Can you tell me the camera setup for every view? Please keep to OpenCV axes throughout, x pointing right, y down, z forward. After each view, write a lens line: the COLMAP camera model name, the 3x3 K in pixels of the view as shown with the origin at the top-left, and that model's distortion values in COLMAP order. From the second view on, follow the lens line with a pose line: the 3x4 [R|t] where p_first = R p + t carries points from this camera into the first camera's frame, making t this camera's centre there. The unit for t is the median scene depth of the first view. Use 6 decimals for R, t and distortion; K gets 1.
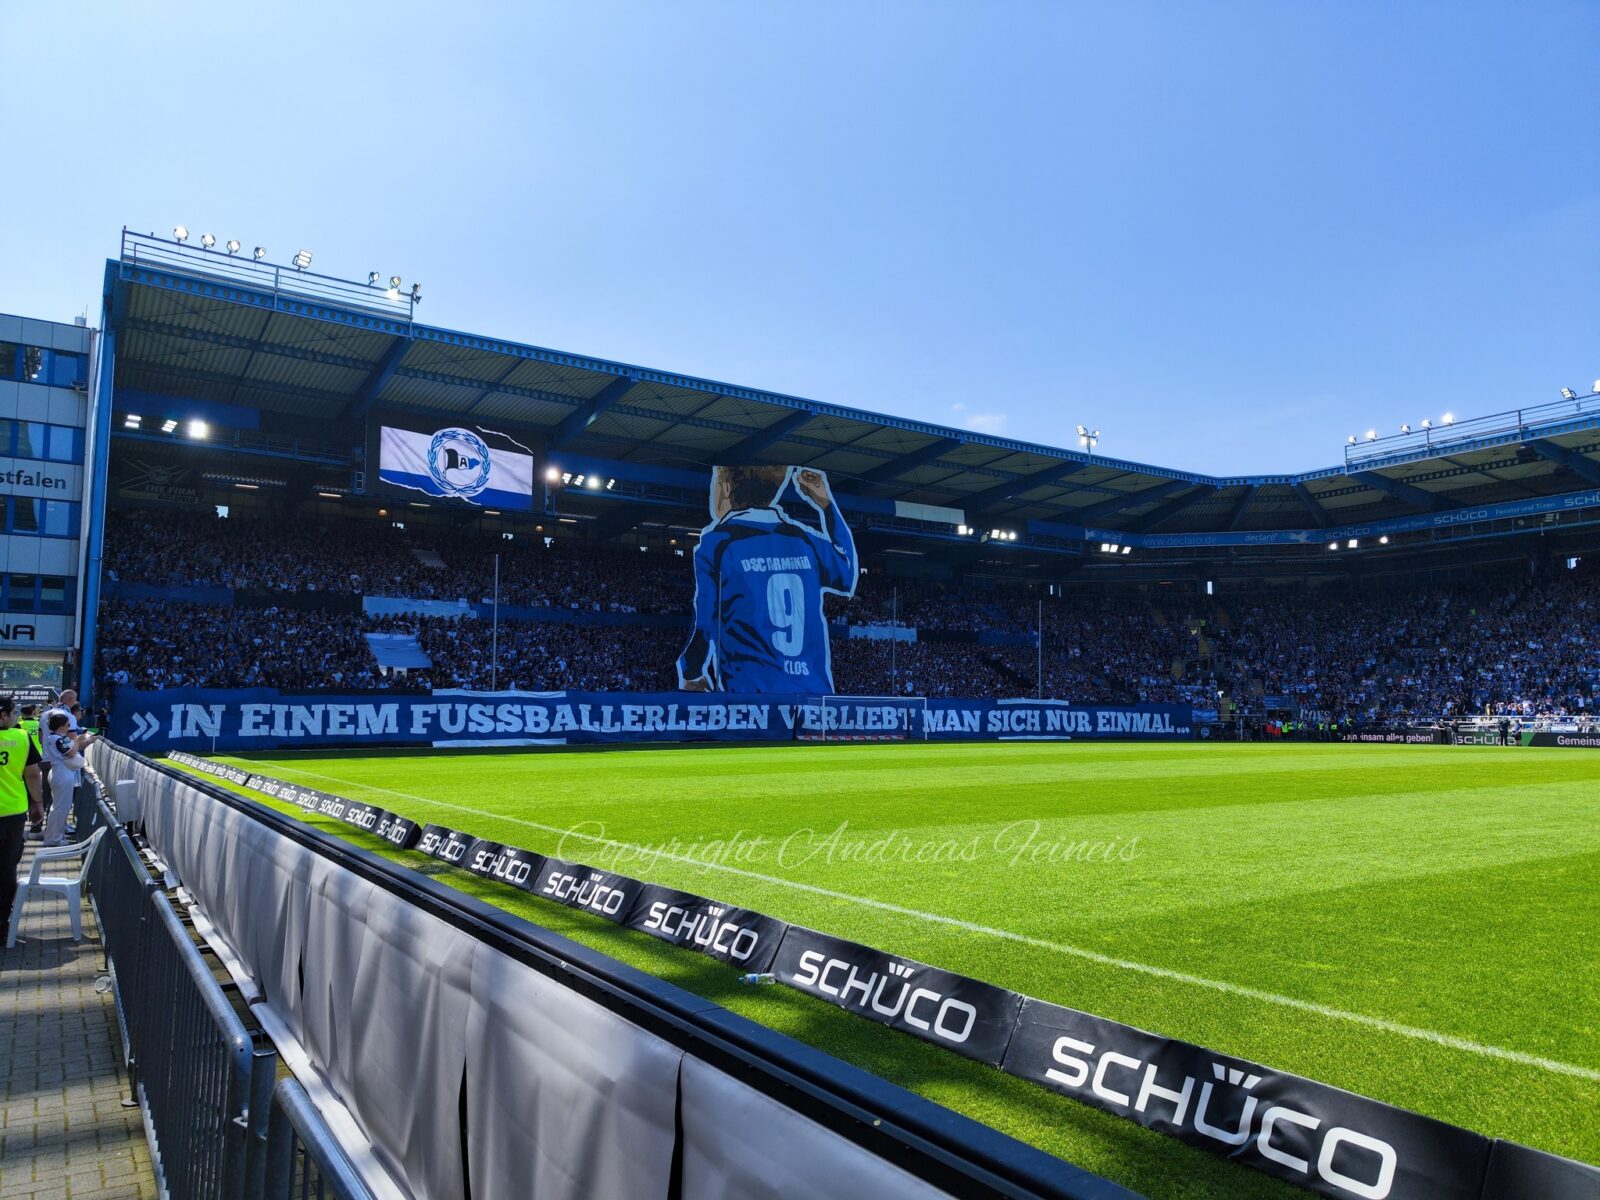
lens RADIAL K [[1150.9, 0, 806.8], [0, 1150.9, 618.0], [0, 0, 1]] dist [0.024071, -0.006569]
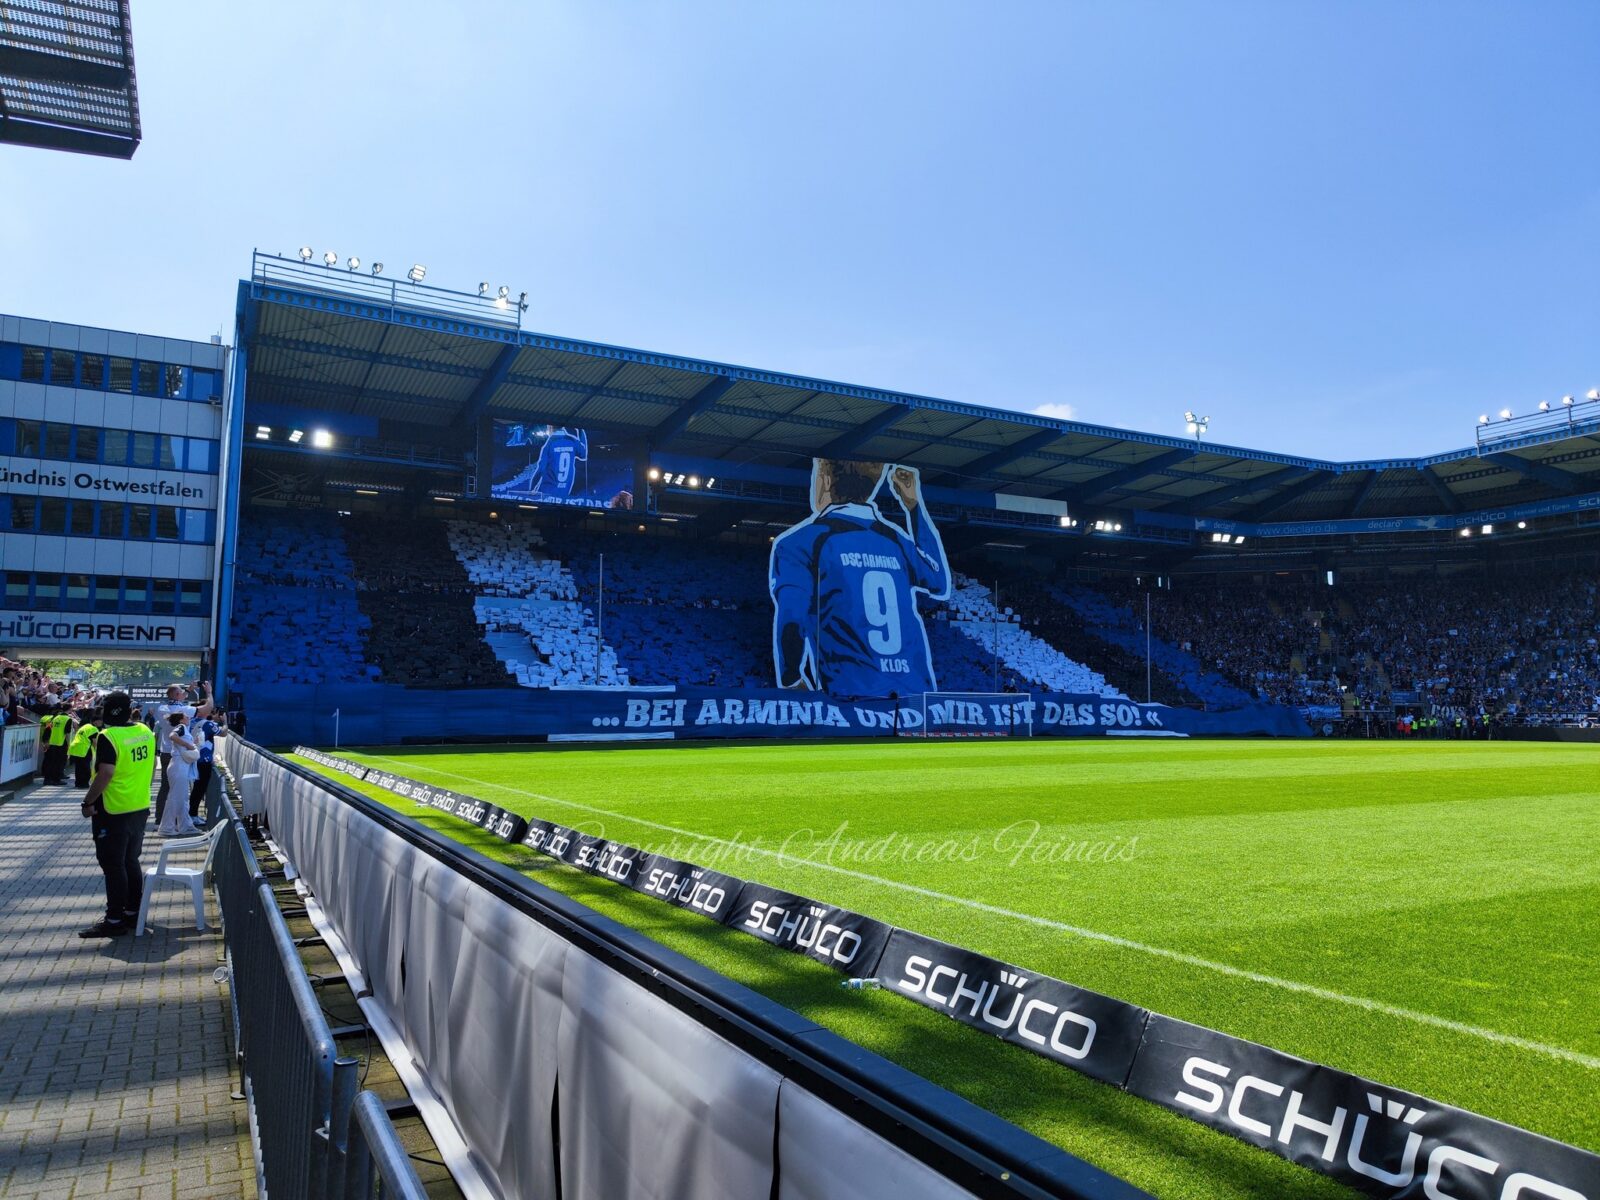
lens RADIAL K [[1132.5, 0, 795.9], [0, 1132.5, 598.6], [0, 0, 1]] dist [0.025420, -0.009580]
pose [[0.995298, -0.010668, -0.096271, -0.001126], [0.009122, 0.999823, -0.016482, 0.002681], [0.096429, 0.015526, 0.995219, 0.019590]]
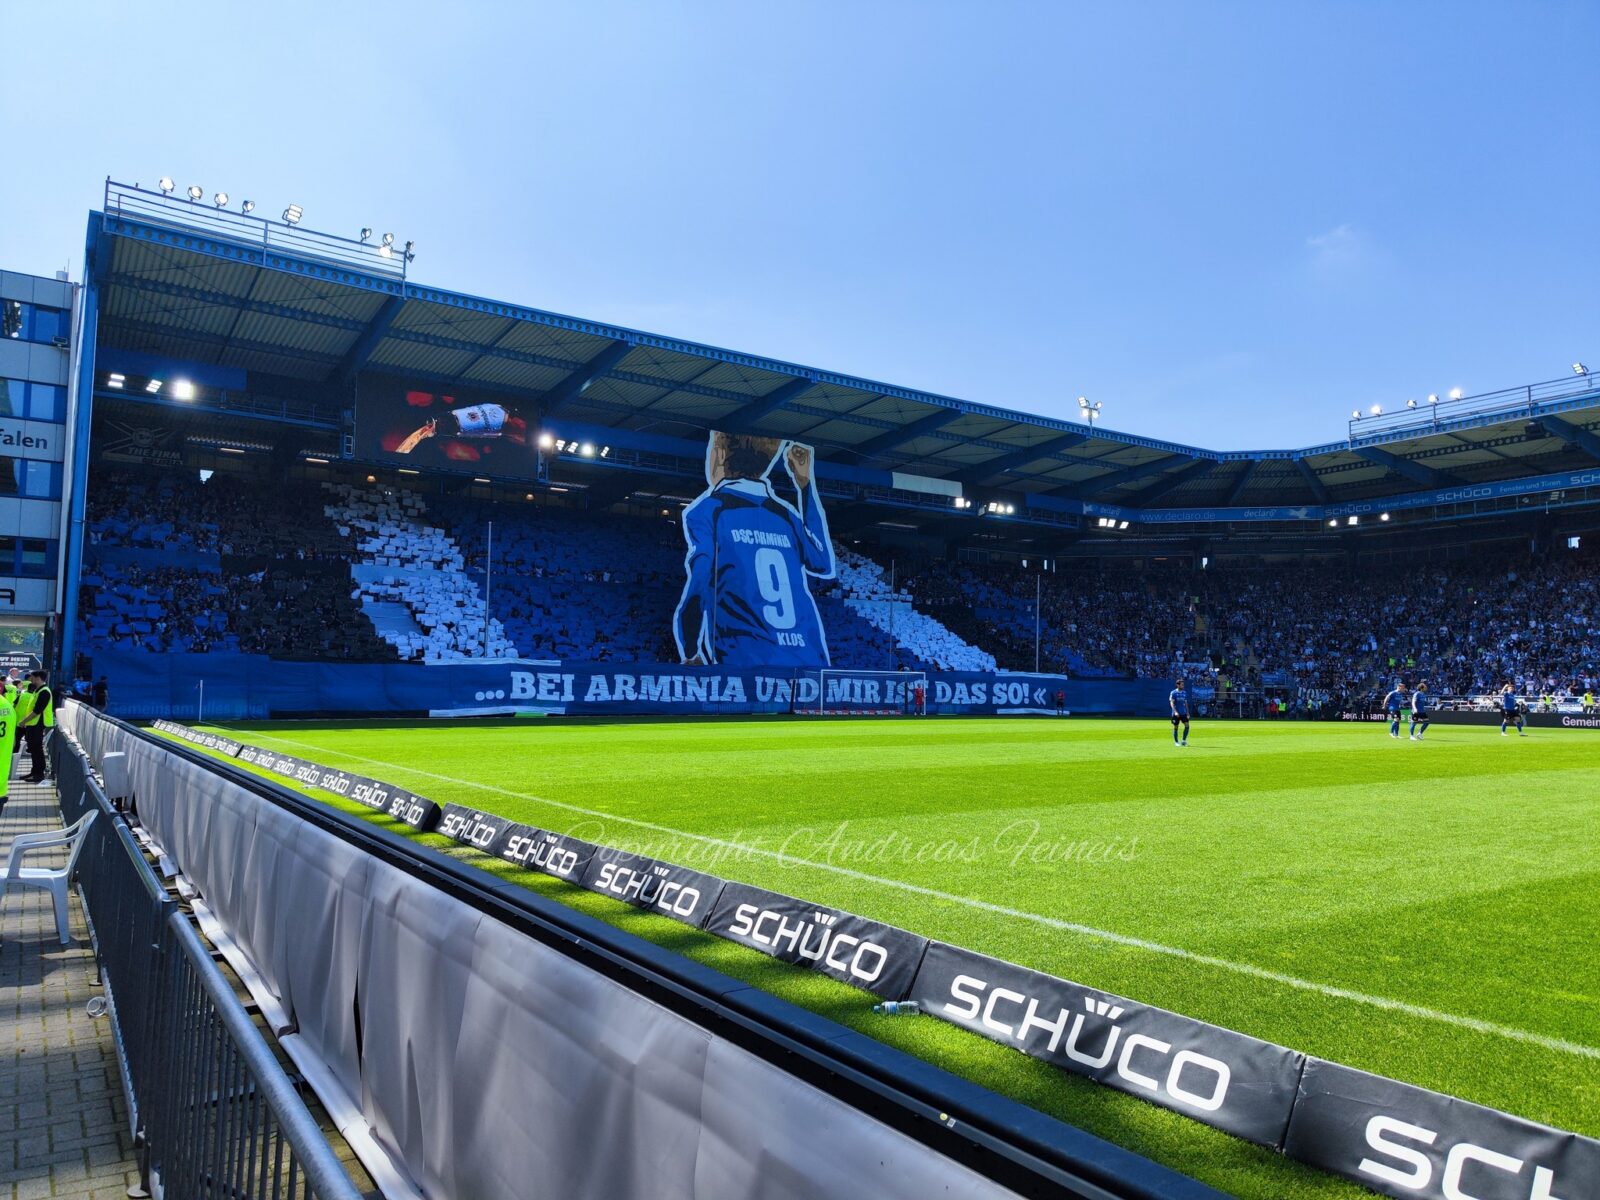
lens RADIAL K [[1049.3, 0, 733.0], [0, 1049.3, 616.1], [0, 0, 1]] dist [0.019891, -0.003903]
pose [[0.999918, 0.009359, 0.008785, -0.071429], [-0.009483, 0.999856, 0.014089, 0.010615], [-0.008652, -0.014171, 0.999862, 0.108950]]
